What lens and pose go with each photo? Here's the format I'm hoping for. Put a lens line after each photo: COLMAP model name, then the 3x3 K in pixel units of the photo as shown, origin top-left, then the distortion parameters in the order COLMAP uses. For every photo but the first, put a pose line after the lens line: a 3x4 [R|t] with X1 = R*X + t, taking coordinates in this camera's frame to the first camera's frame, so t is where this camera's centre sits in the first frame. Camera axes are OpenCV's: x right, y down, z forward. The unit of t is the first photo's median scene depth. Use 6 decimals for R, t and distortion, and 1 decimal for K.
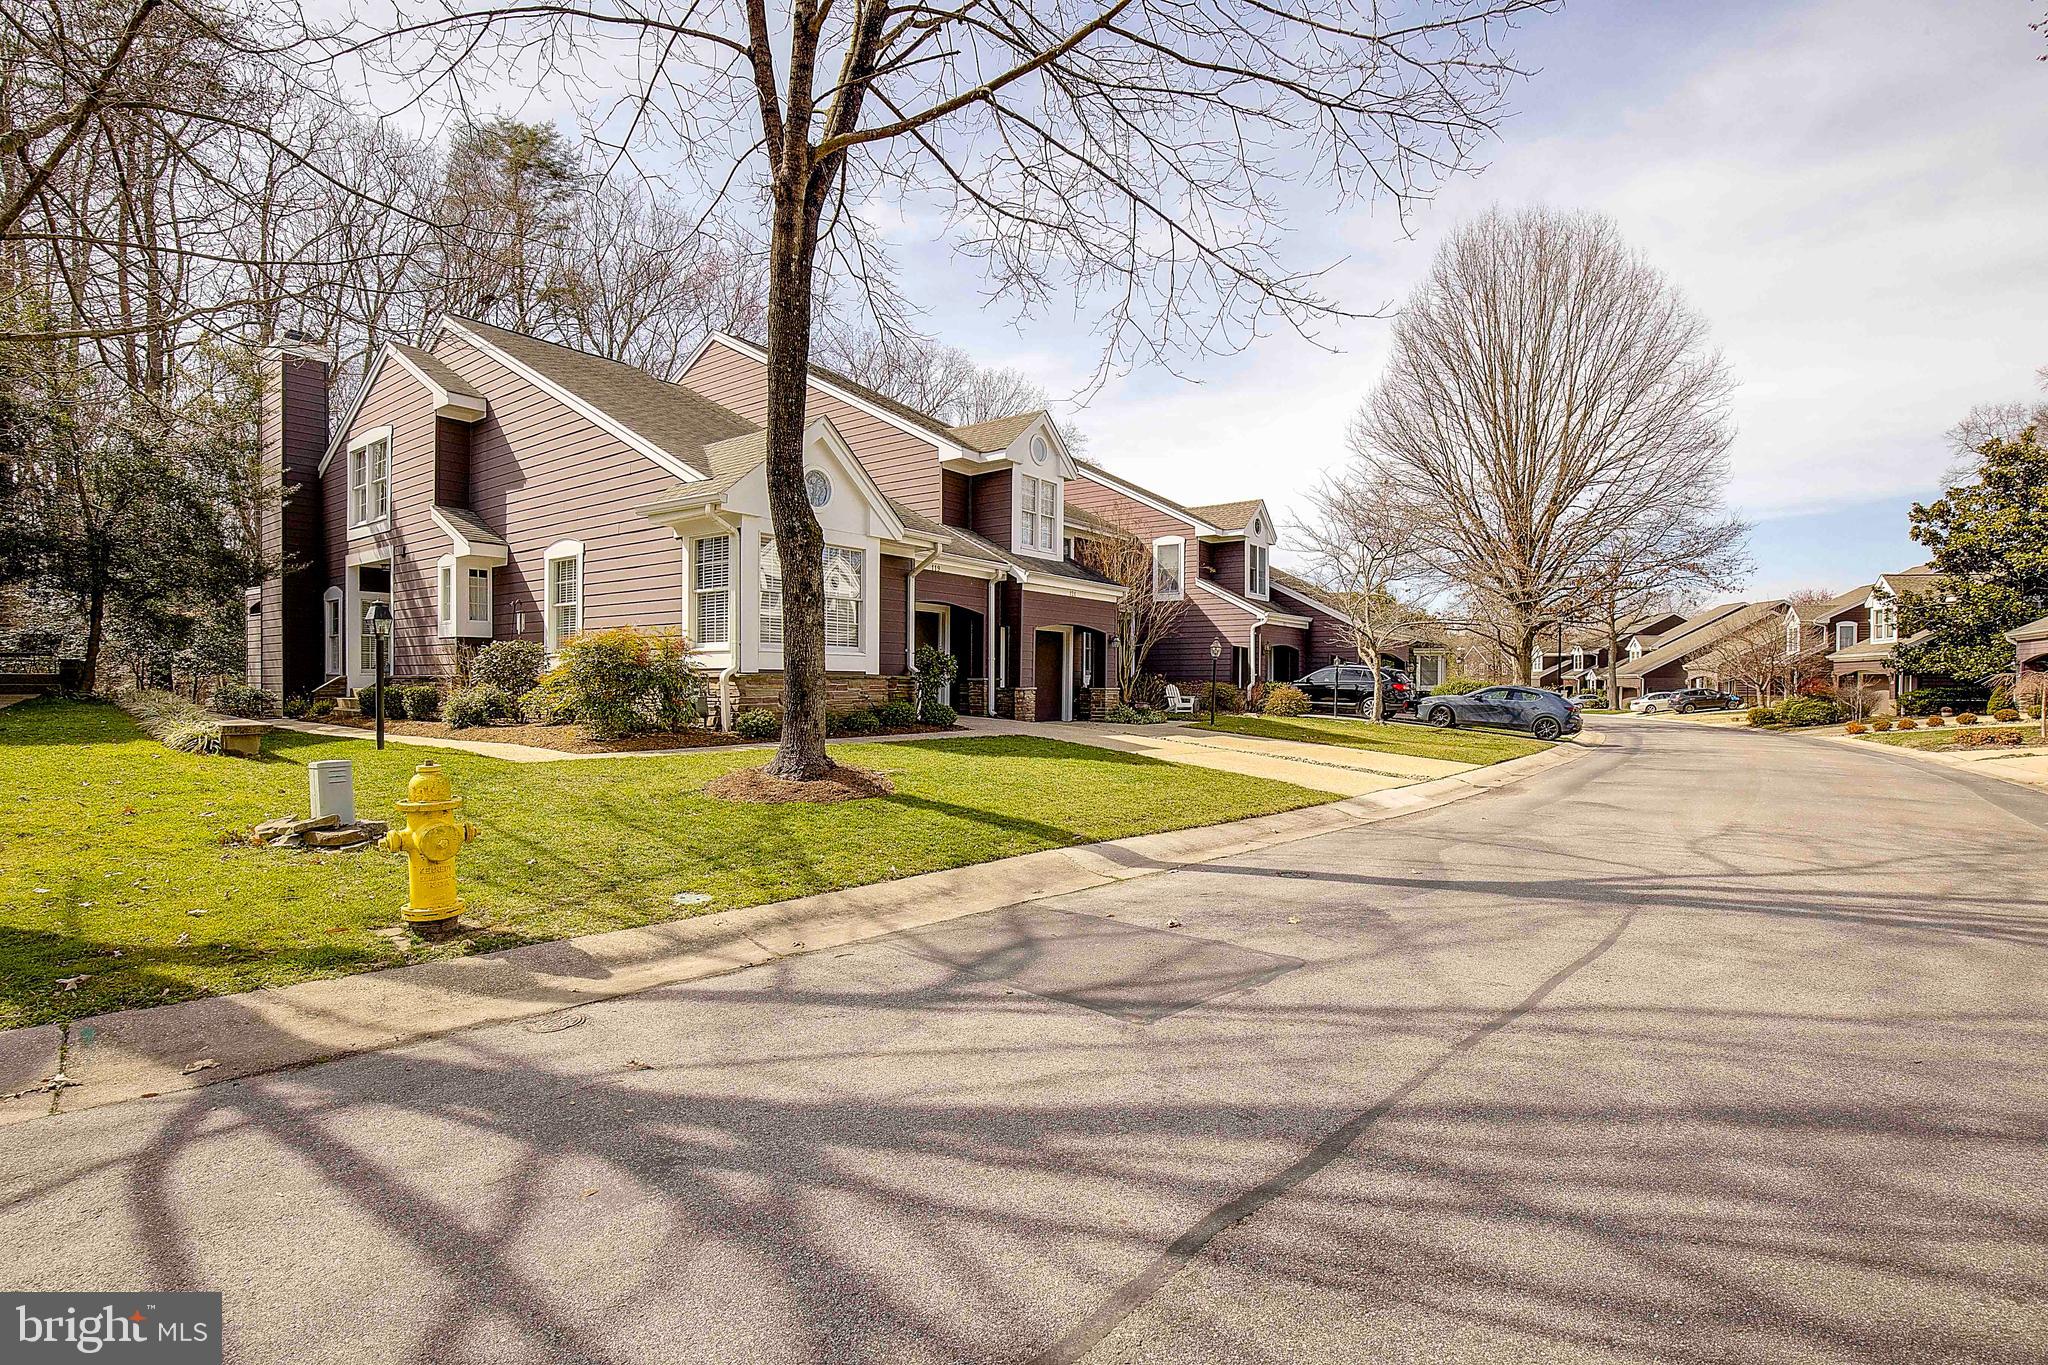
lens RADIAL K [[950.1, 0, 1024.4], [0, 950.1, 694.0], [0, 0, 1]] dist [-0.011120, 0.000355]
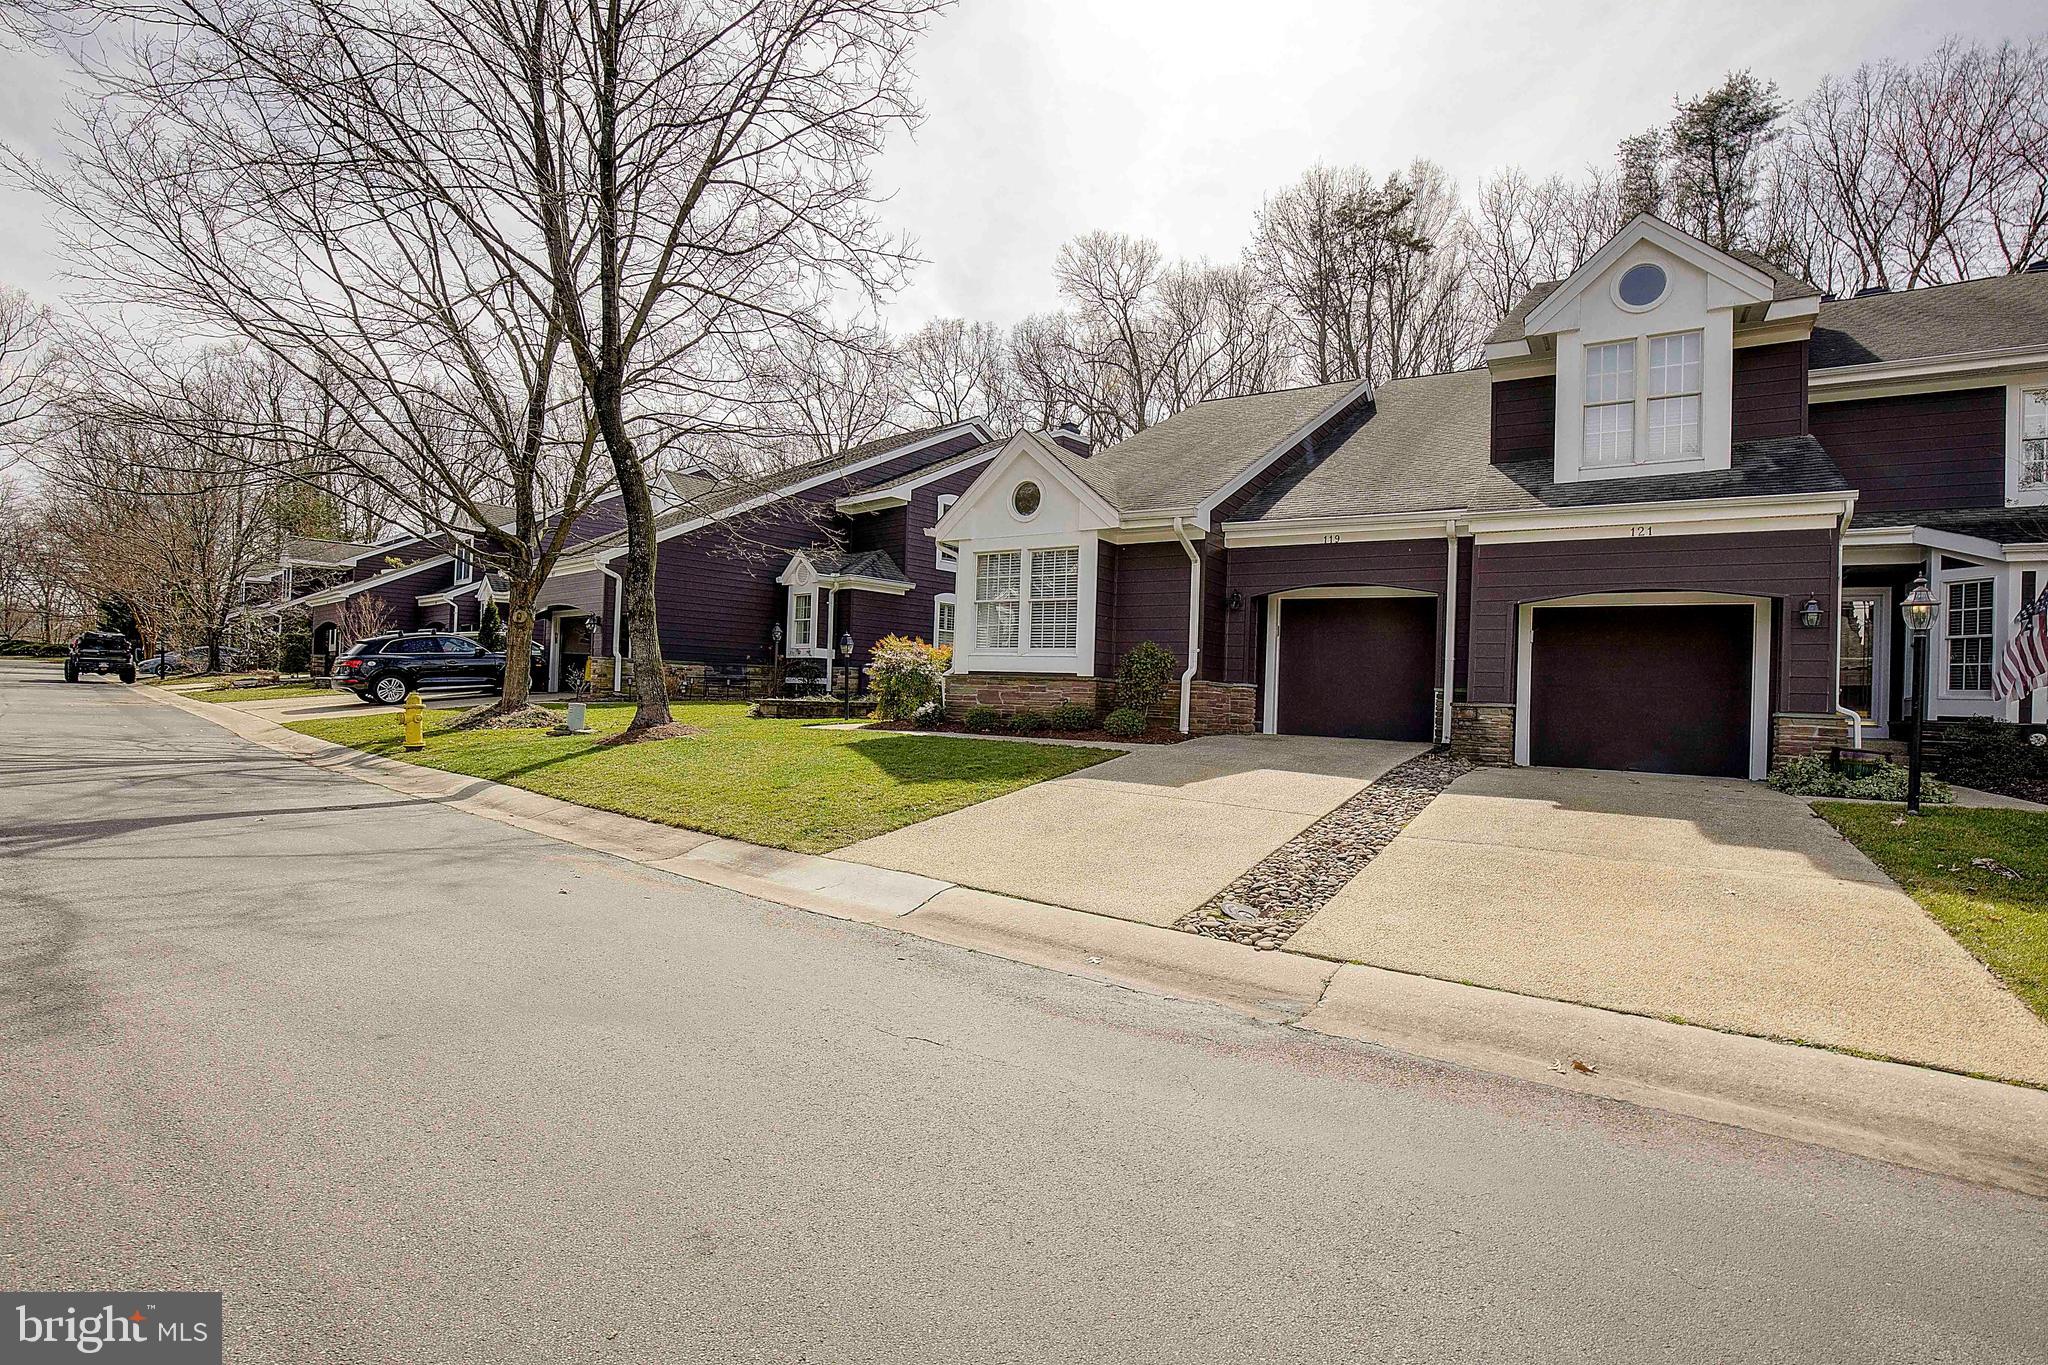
lens RADIAL K [[891.2, 0, 980.2], [0, 891.2, 688.9], [0, 0, 1]] dist [-0.027647, -0.000066]
pose [[0.028055, -0.009446, -0.999562, 0.541157], [-0.045455, 0.998909, -0.010716, 0.004372], [0.998572, 0.045735, 0.027595, 0.659145]]
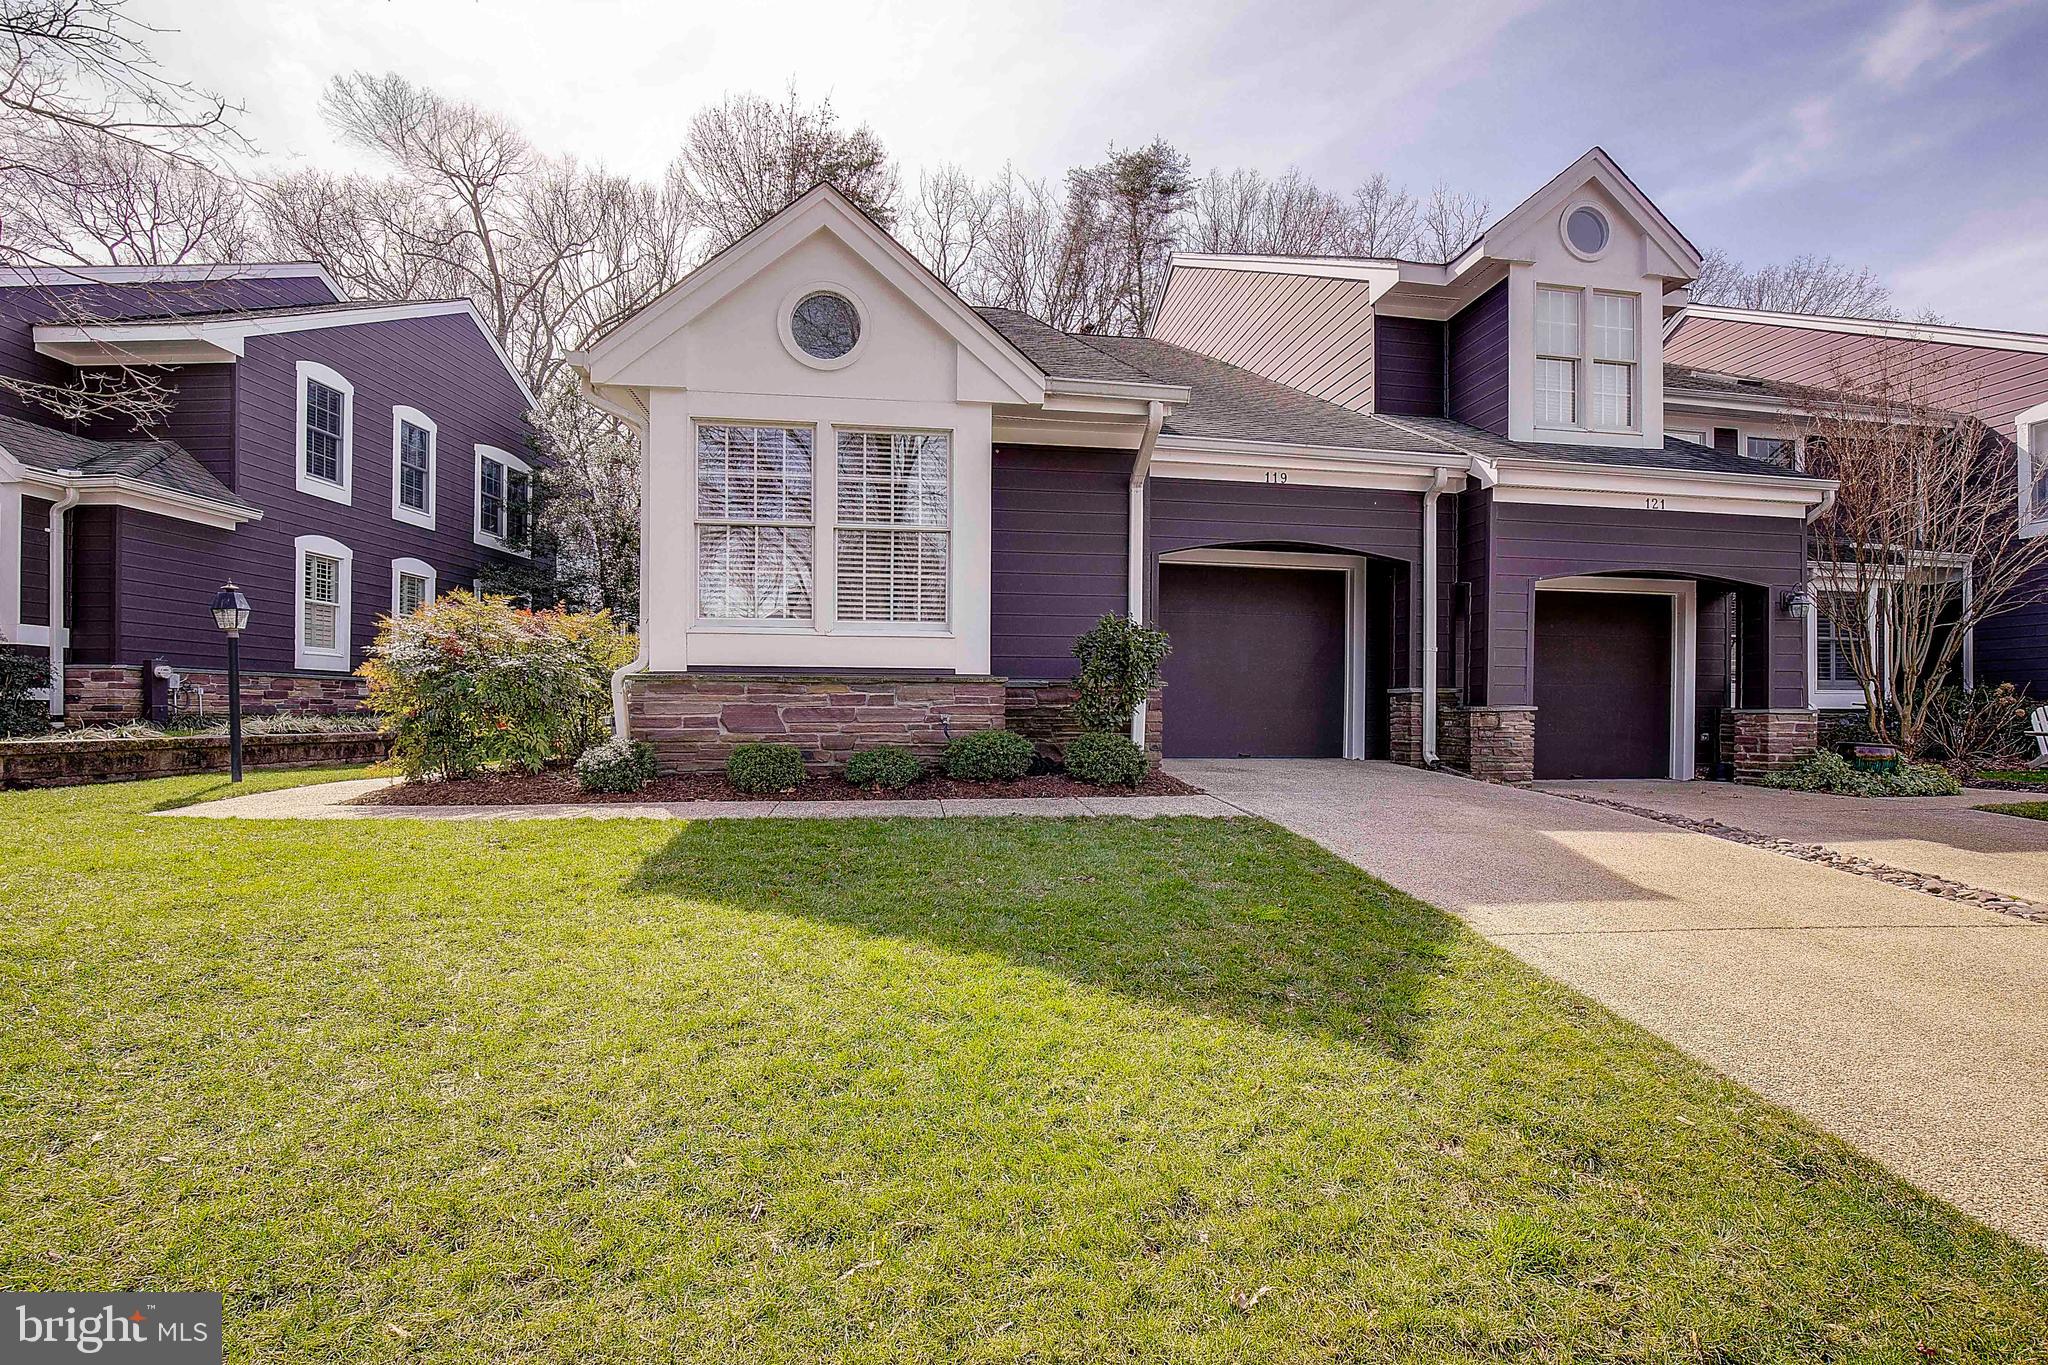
lens RADIAL K [[939.8, 0, 1028.3], [0, 939.8, 713.8], [0, 0, 1]] dist [-0.048395, 0.010488]
pose [[0.710152, -0.001508, -0.704047, 0.159670], [-0.009227, 0.999892, -0.011449, 0.004116], [0.703988, 0.014627, 0.710061, 0.503785]]
